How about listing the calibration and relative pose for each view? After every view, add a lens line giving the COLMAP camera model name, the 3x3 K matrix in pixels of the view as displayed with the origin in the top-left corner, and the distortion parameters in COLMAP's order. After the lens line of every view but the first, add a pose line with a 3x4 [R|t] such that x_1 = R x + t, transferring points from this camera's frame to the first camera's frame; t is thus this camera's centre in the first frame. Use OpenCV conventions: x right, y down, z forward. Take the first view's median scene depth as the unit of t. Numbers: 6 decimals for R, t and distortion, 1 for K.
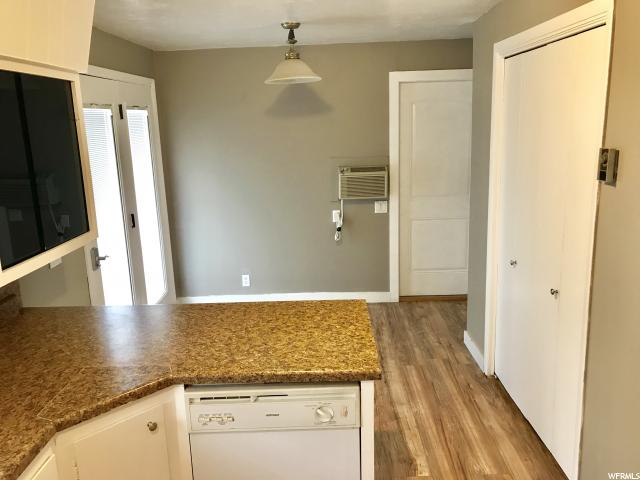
lens RADIAL K [[523.8, 0, 320.2], [0, 523.8, 235.9], [0, 0, 1]] dist [-0.003038, 0.003274]
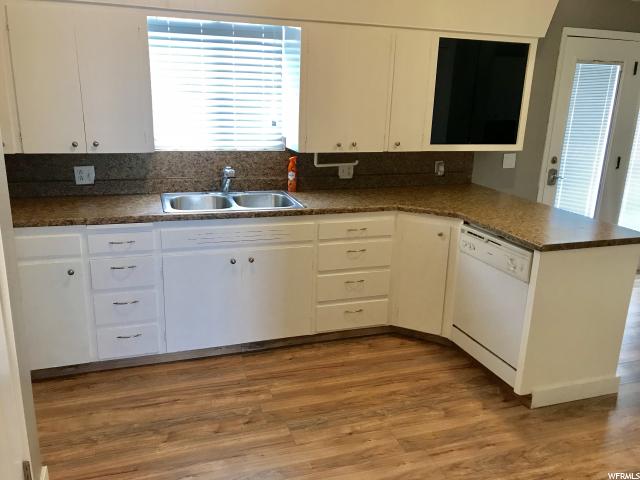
lens RADIAL K [[523.8, 0, 319.1], [0, 523.8, 241.4], [0, 0, 1]] dist [-0.003038, 0.003274]
pose [[0.327090, 0.298085, -0.896748, 1.150046], [-0.239978, 0.944040, 0.226273, 0.071643], [0.914014, 0.141189, 0.380320, -0.083488]]
